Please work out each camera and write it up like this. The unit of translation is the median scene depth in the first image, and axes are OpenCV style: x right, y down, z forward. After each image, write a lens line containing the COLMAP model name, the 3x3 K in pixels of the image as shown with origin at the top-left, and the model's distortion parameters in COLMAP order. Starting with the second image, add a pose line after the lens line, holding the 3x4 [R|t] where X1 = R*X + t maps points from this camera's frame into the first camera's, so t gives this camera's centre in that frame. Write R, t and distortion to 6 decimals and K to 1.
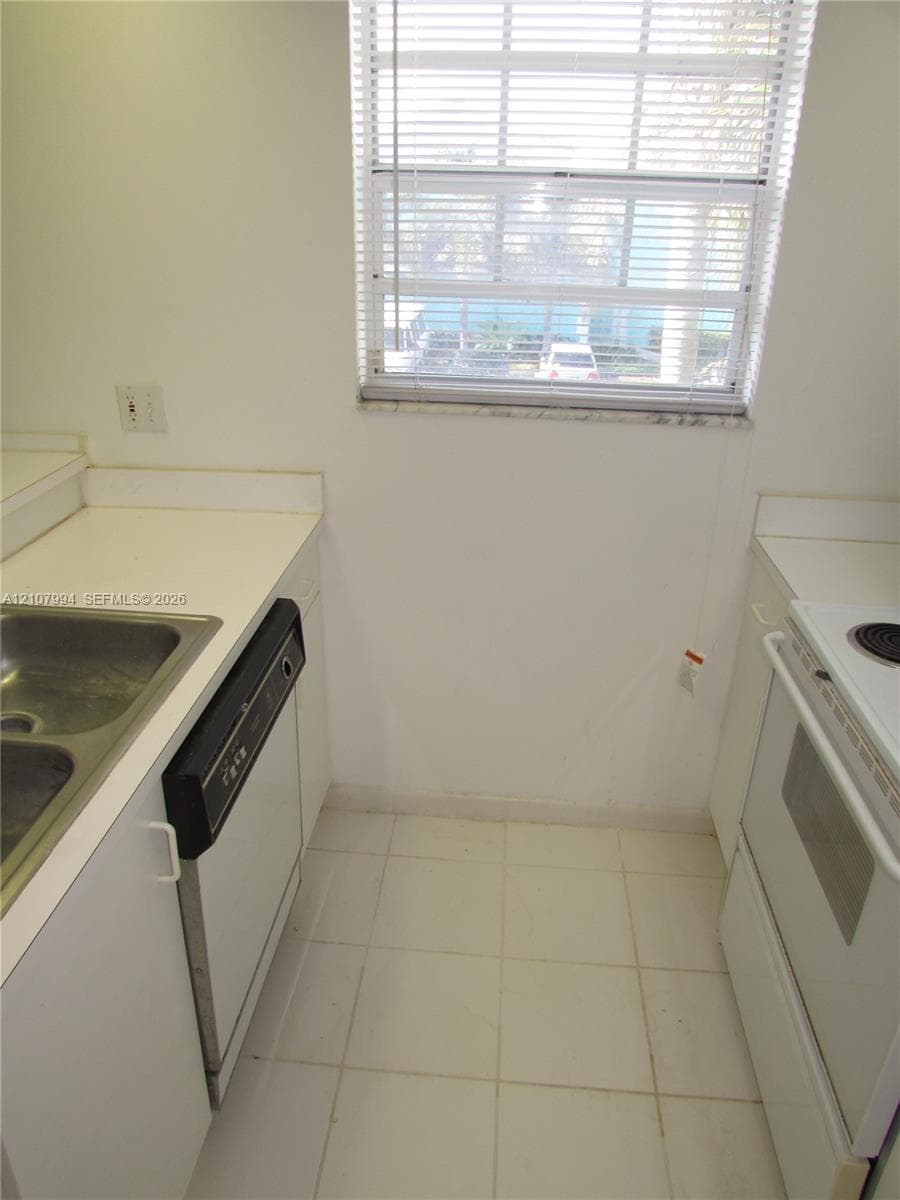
lens RADIAL K [[833.4, 0, 450.0], [0, 833.4, 600.0], [0, 0, 1]] dist [-0.064257, 0.007913]
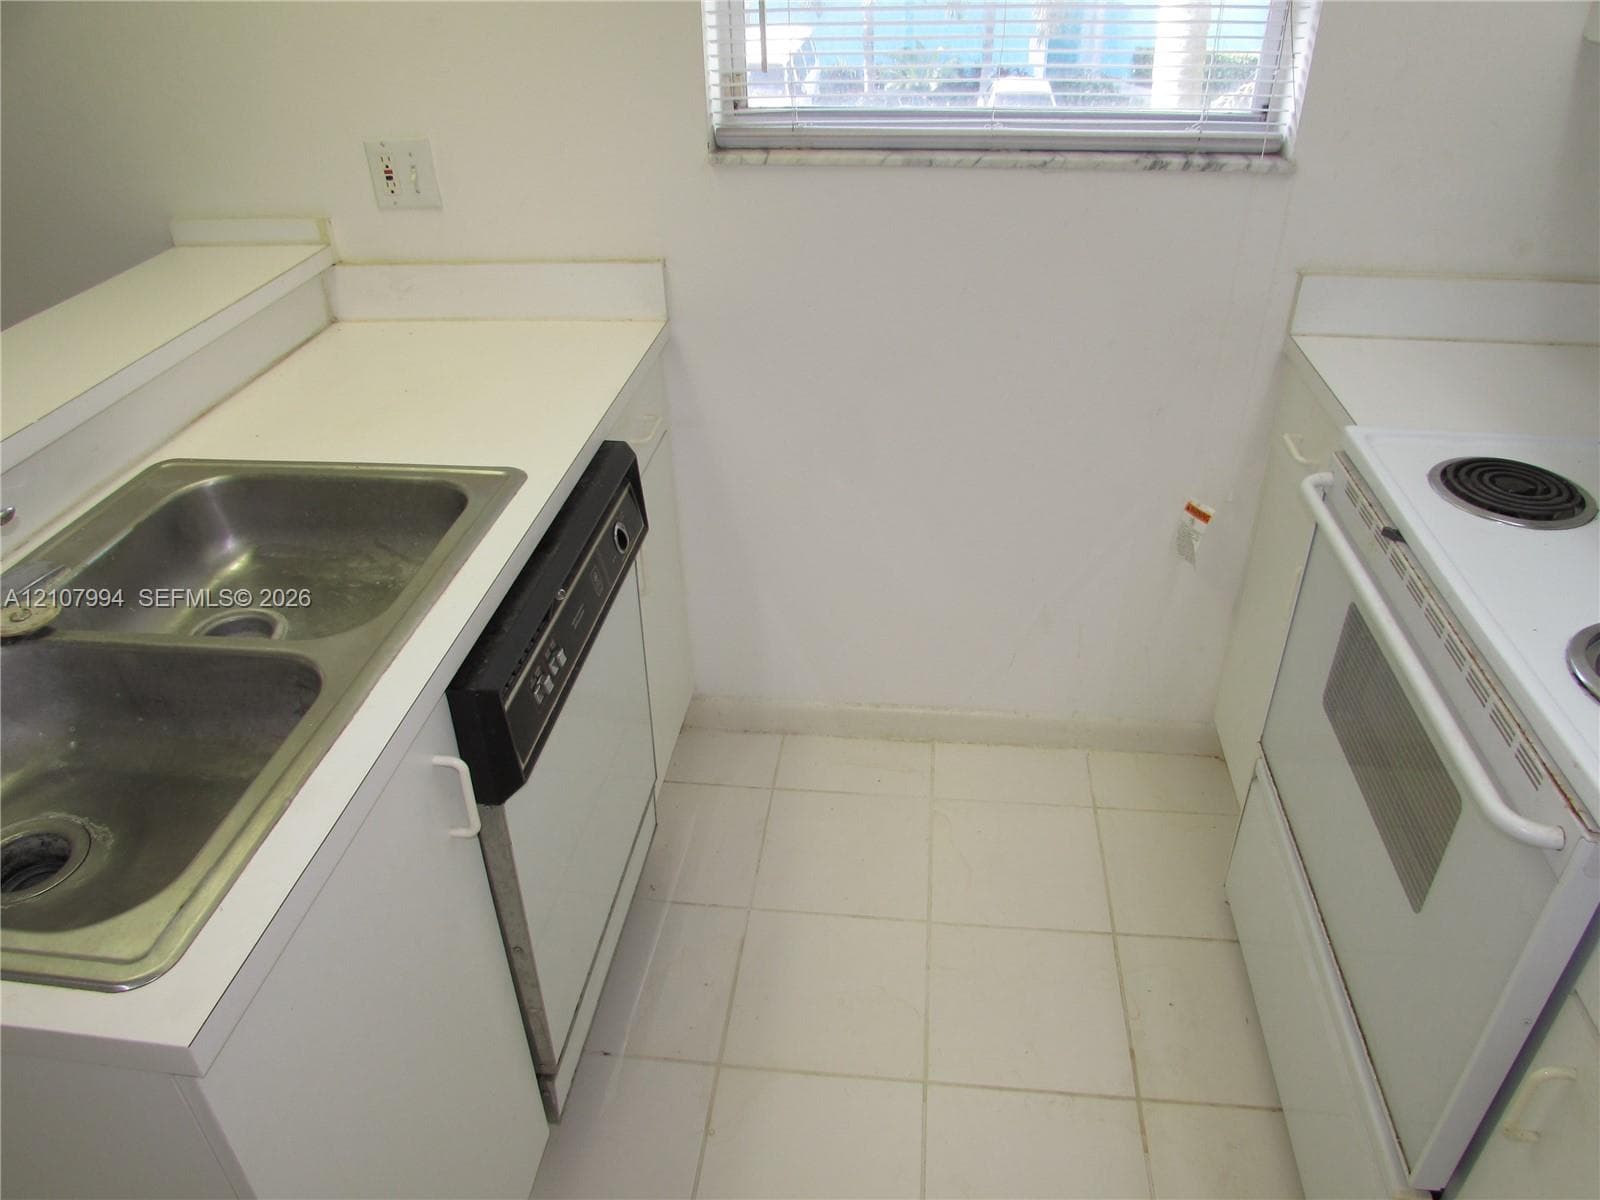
lens RADIAL K [[1131.8, 0, 800.0], [0, 1131.8, 600.0], [0, 0, 1]] dist [-0.053419, 0.025616]
pose [[0.998531, -0.018426, -0.050960, 0.003921], [0.025241, 0.990318, 0.136503, 0.004146], [0.047952, -0.137589, 0.989328, 0.030771]]
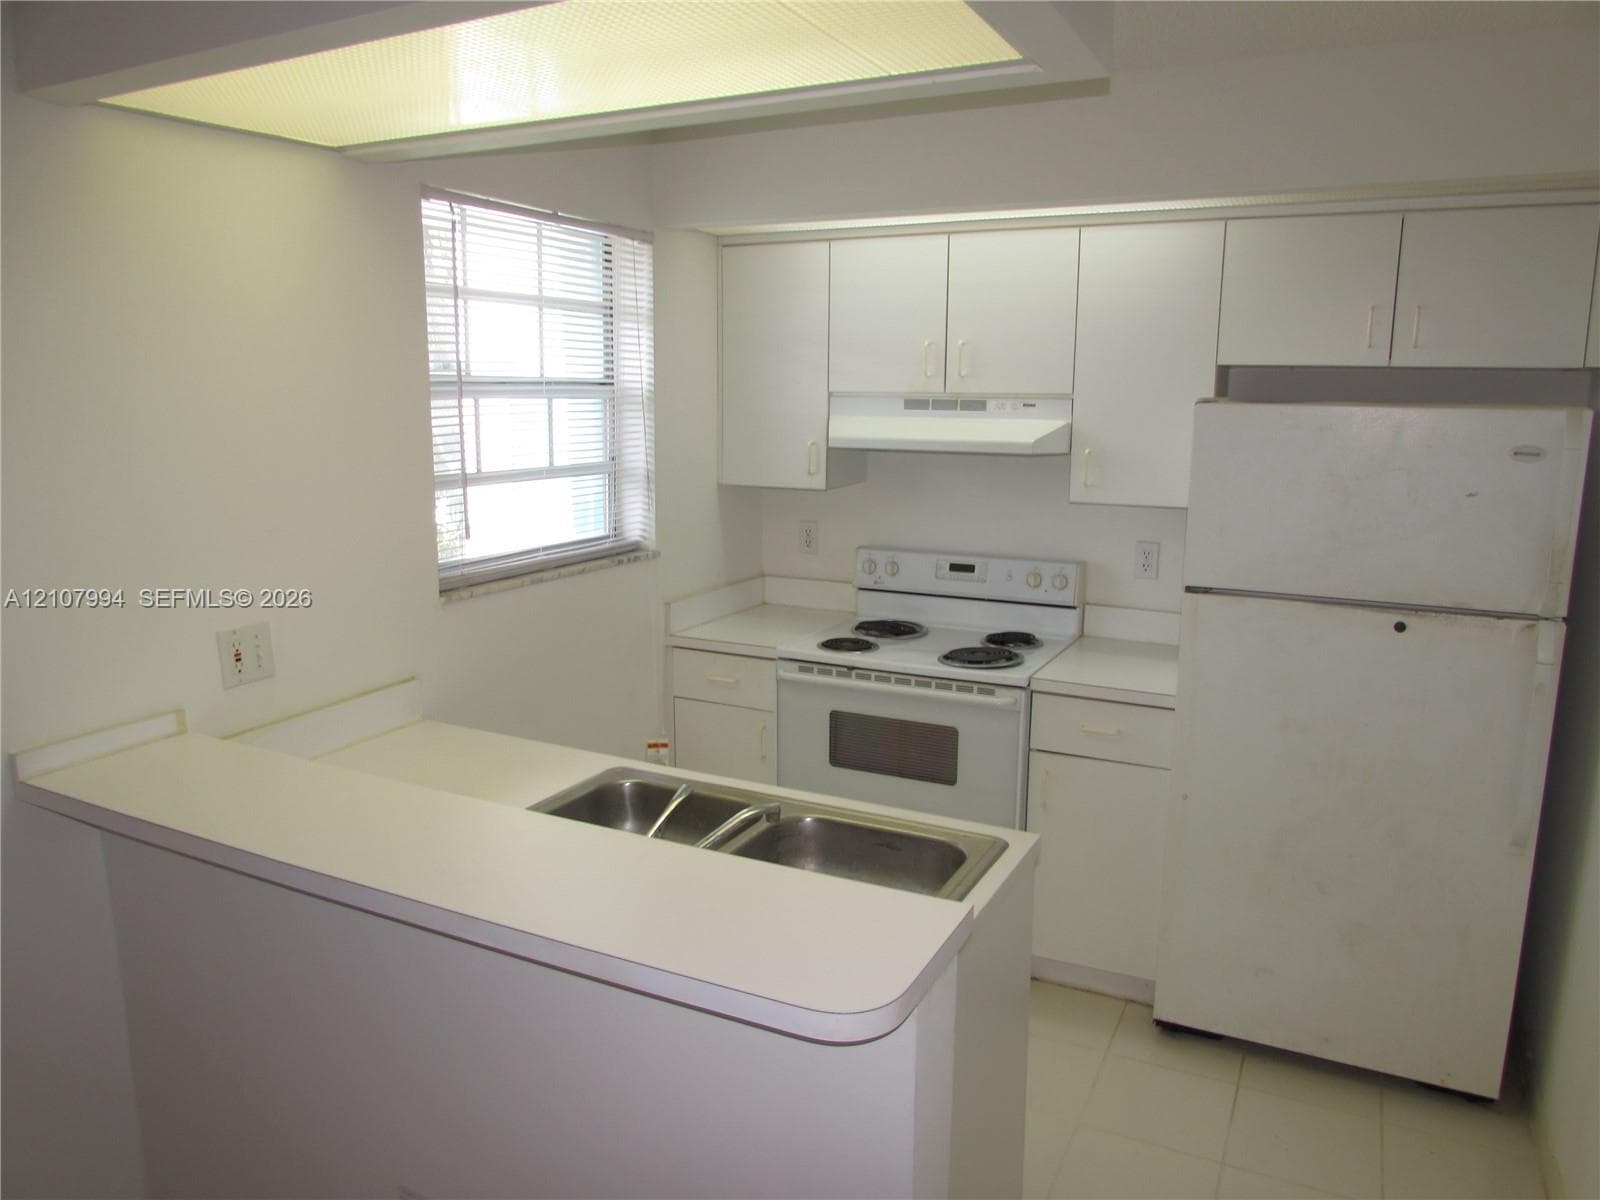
lens RADIAL K [[1111.1, 0, 800.0], [0, 1111.1, 600.0], [0, 0, 1]] dist [-0.064257, 0.007913]
pose [[0.368852, -0.187033, 0.910476, -1.221313], [0.422602, 0.906192, 0.014948, -0.073848], [-0.827862, 0.379256, 0.413291, 0.097171]]
